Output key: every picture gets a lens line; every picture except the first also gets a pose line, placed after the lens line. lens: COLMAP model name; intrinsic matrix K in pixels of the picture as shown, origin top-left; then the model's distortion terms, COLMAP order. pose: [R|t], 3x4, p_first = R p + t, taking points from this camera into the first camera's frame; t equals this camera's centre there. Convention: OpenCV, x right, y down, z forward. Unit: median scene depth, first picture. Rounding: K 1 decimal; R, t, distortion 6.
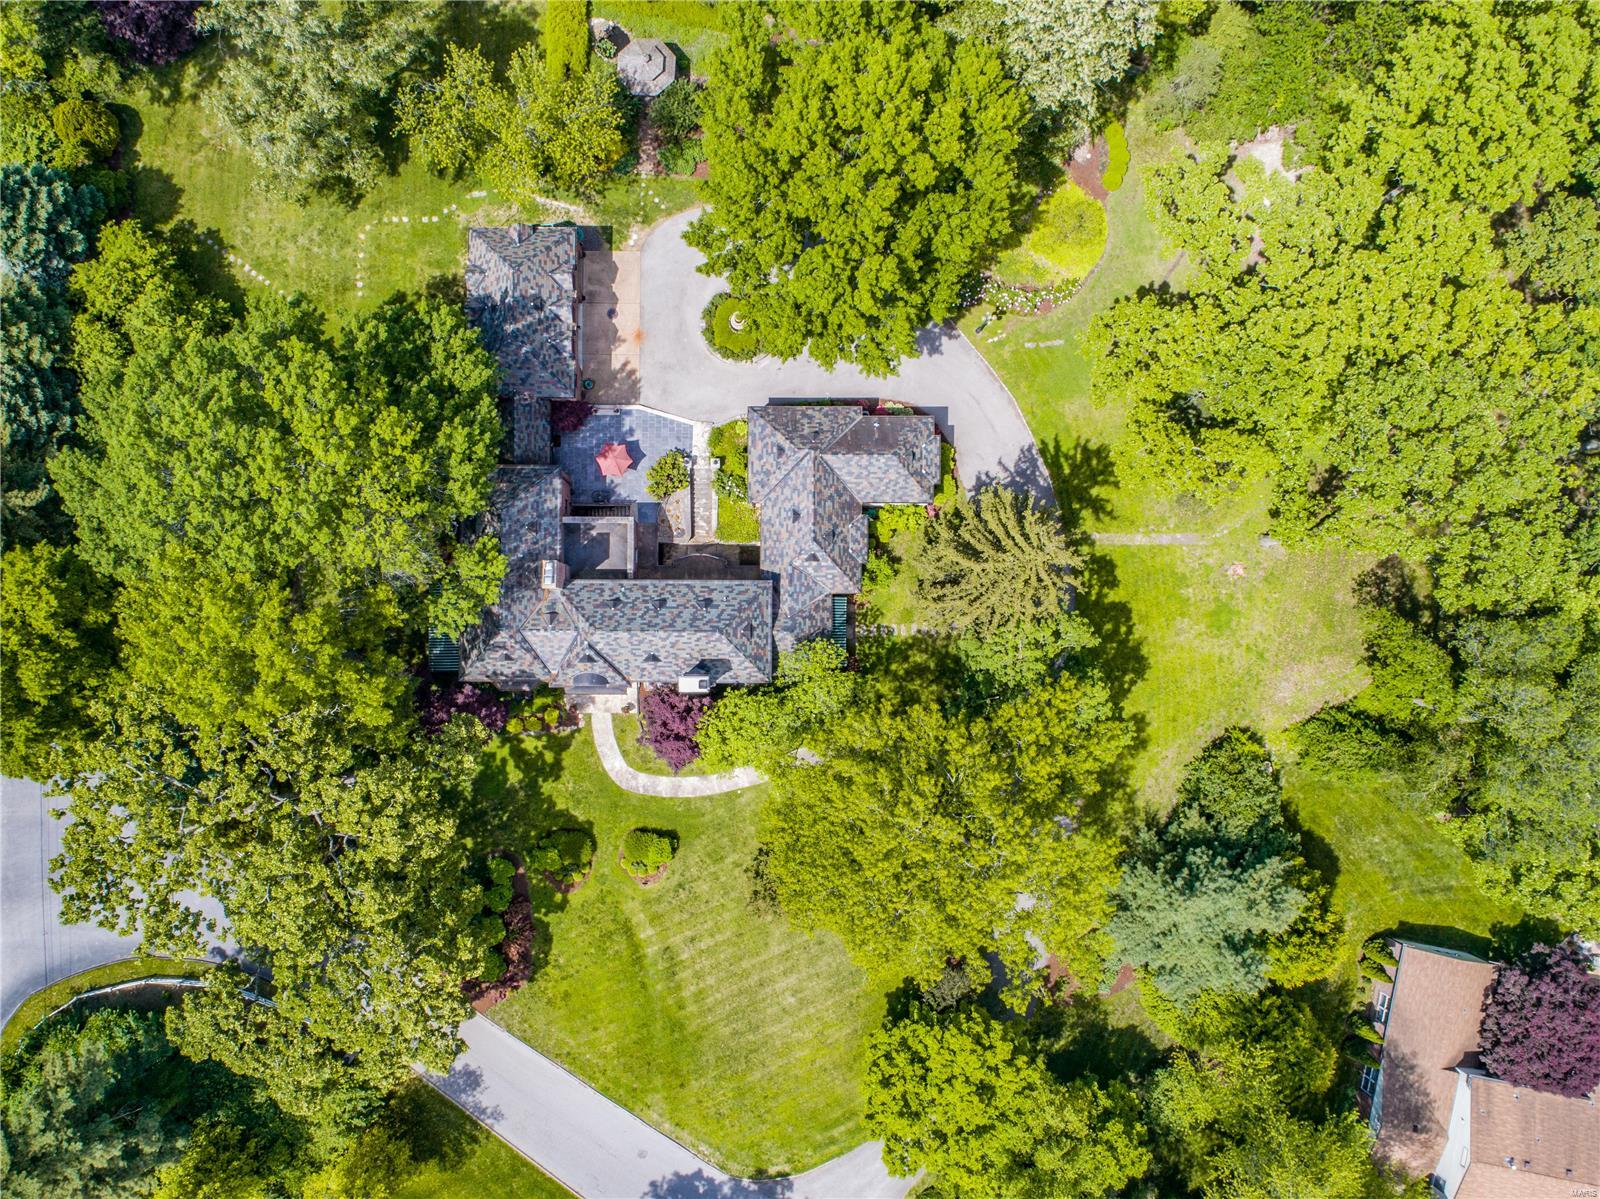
lens RADIAL K [[1532.3, 0, 800.0], [0, 1532.3, 599.5], [0, 0, 1]] dist [-0.055568, -0.000777]
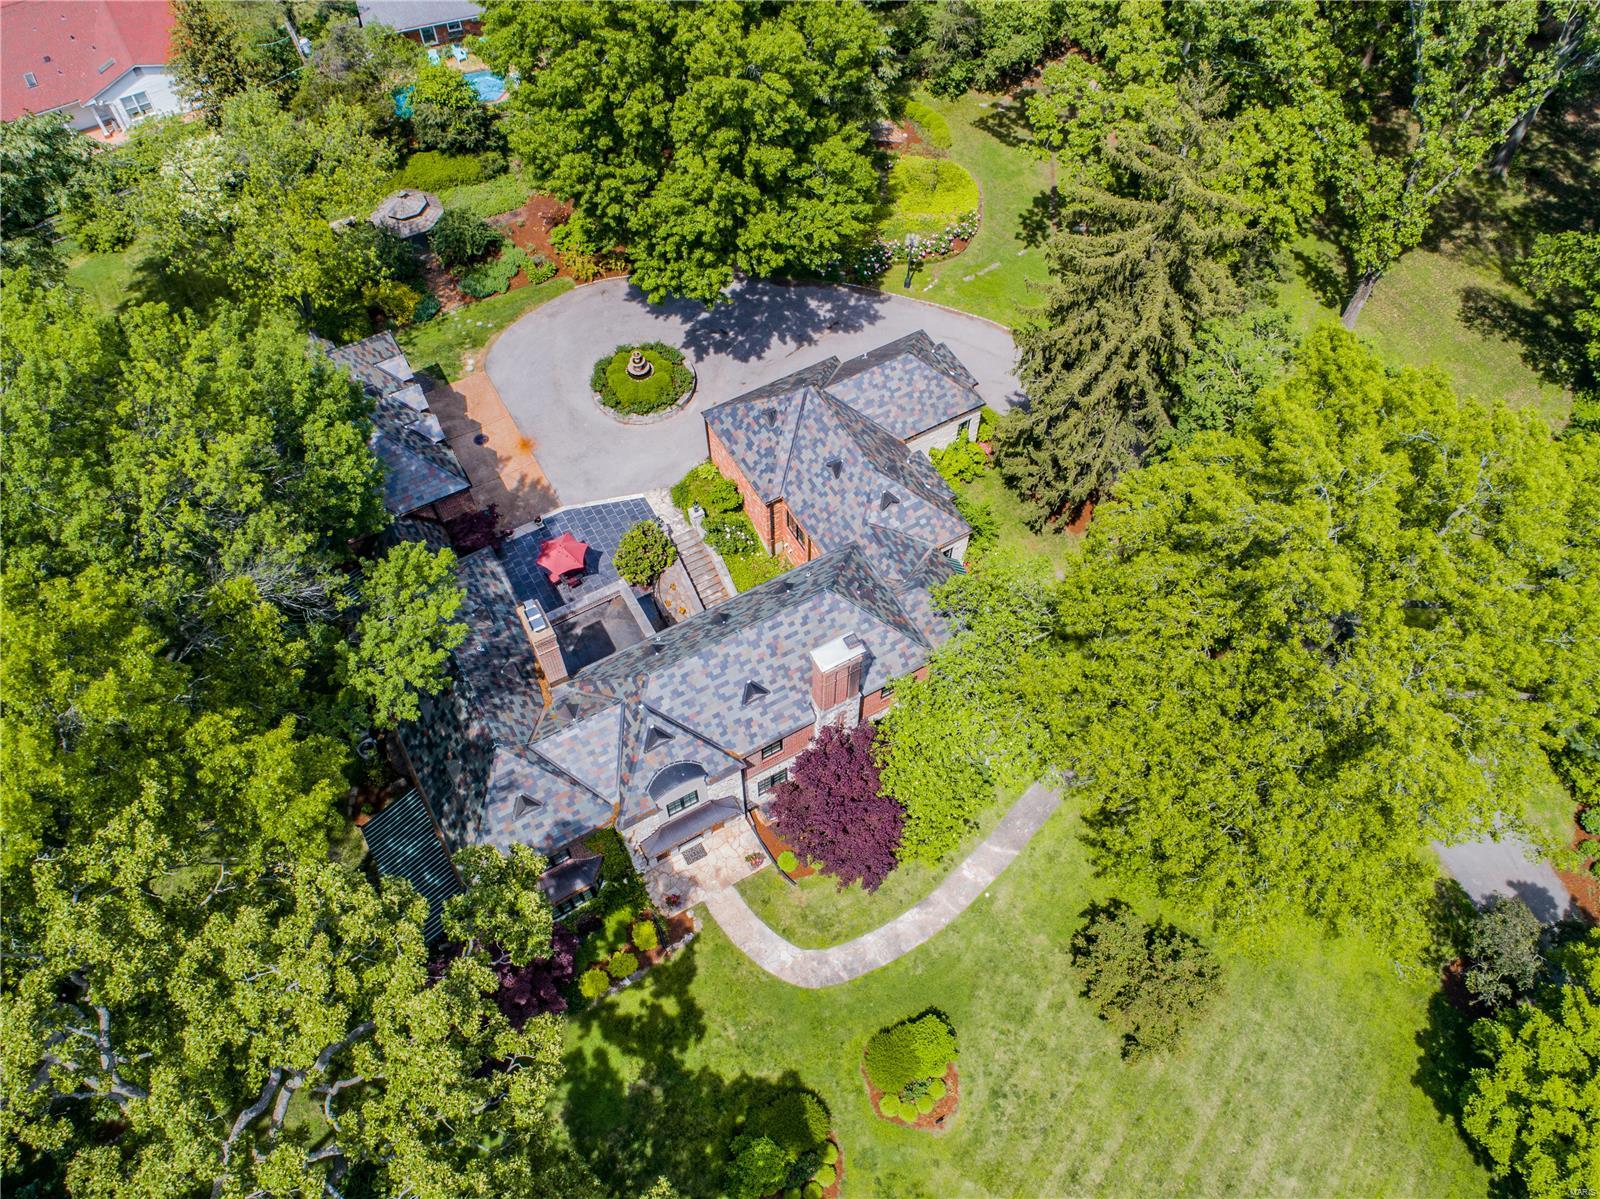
lens RADIAL K [[1215.5, 0, 800.0], [0, 1215.5, 599.5], [0, 0, 1]] dist [-0.025494, 0.000194]
pose [[0.866029, -0.417500, 0.275113, -0.183033], [0.499992, 0.721934, -0.478350, 0.231479], [0.001098, 0.551820, 0.833963, 0.547566]]
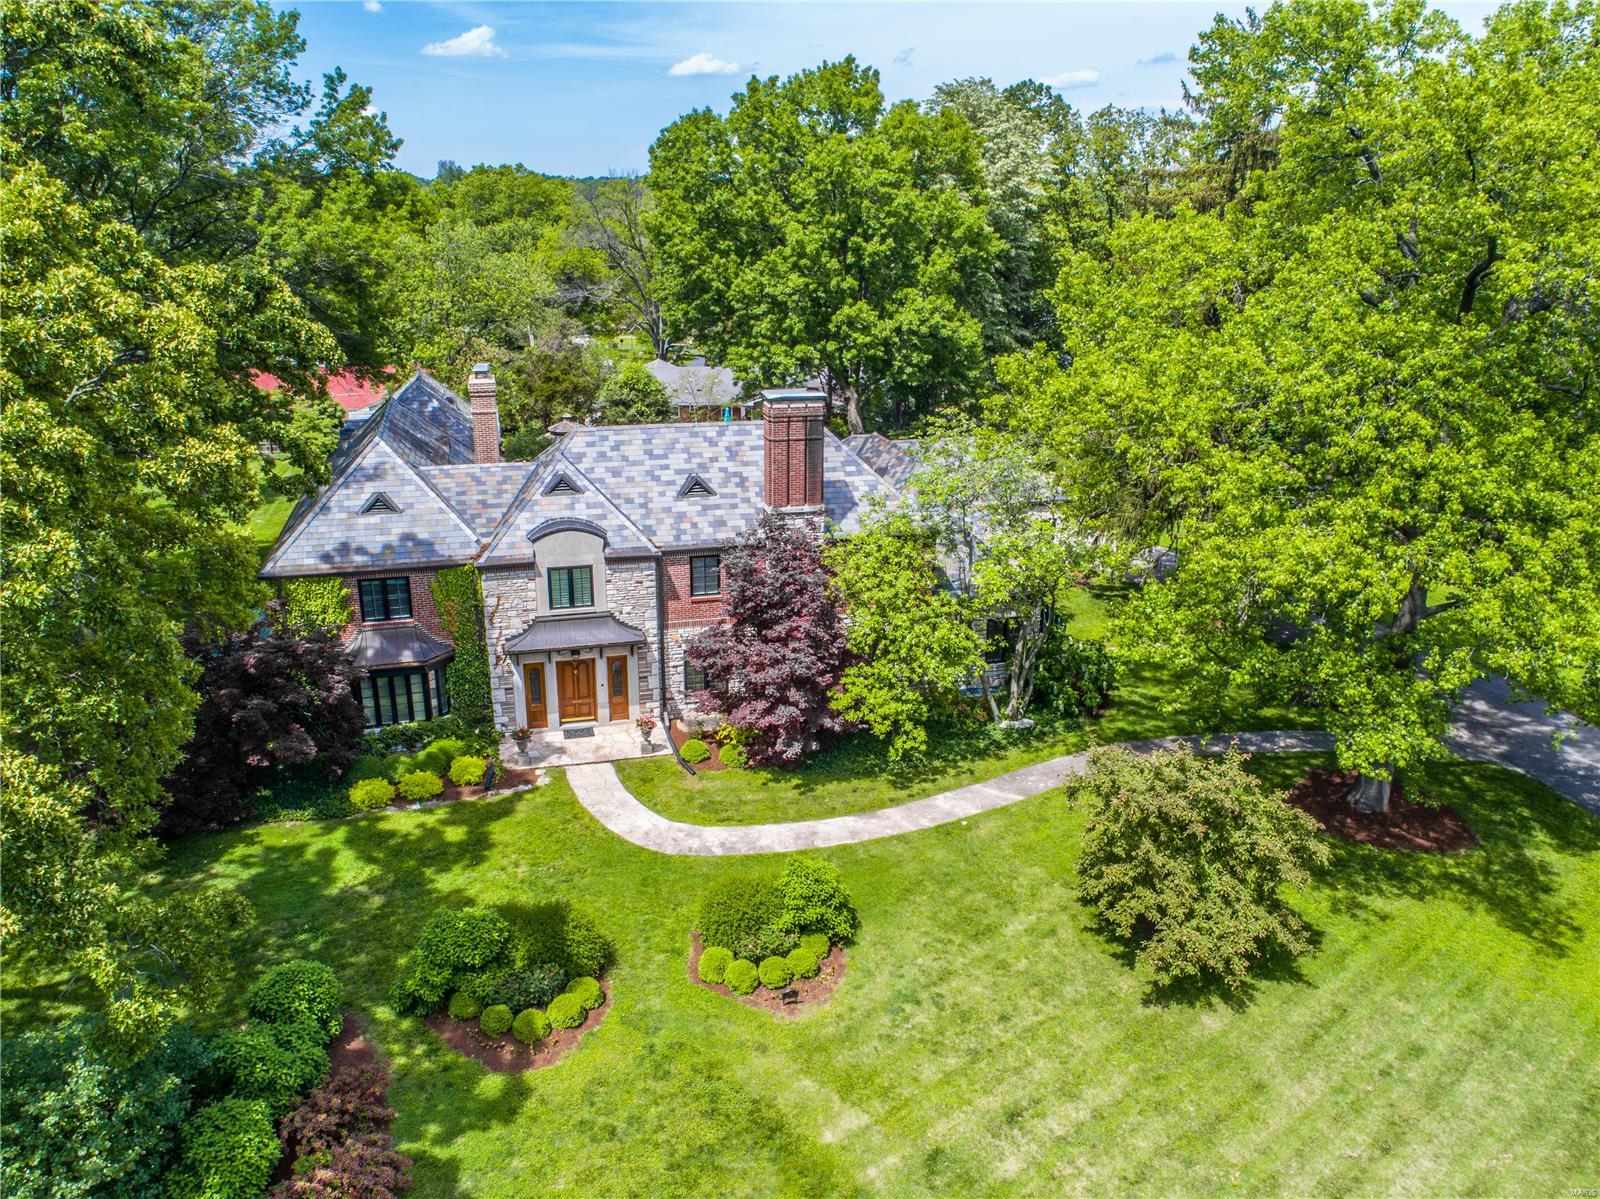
lens RADIAL K [[1199.8, 0, 800.0], [0, 1199.8, 599.5], [0, 0, 1]] dist [-0.027581, 0.001027]
pose [[0.964354, -0.078246, 0.252781, -0.152195], [0.264430, 0.320643, -0.909541, 0.374608], [-0.009884, 0.943963, 0.329904, 0.847957]]
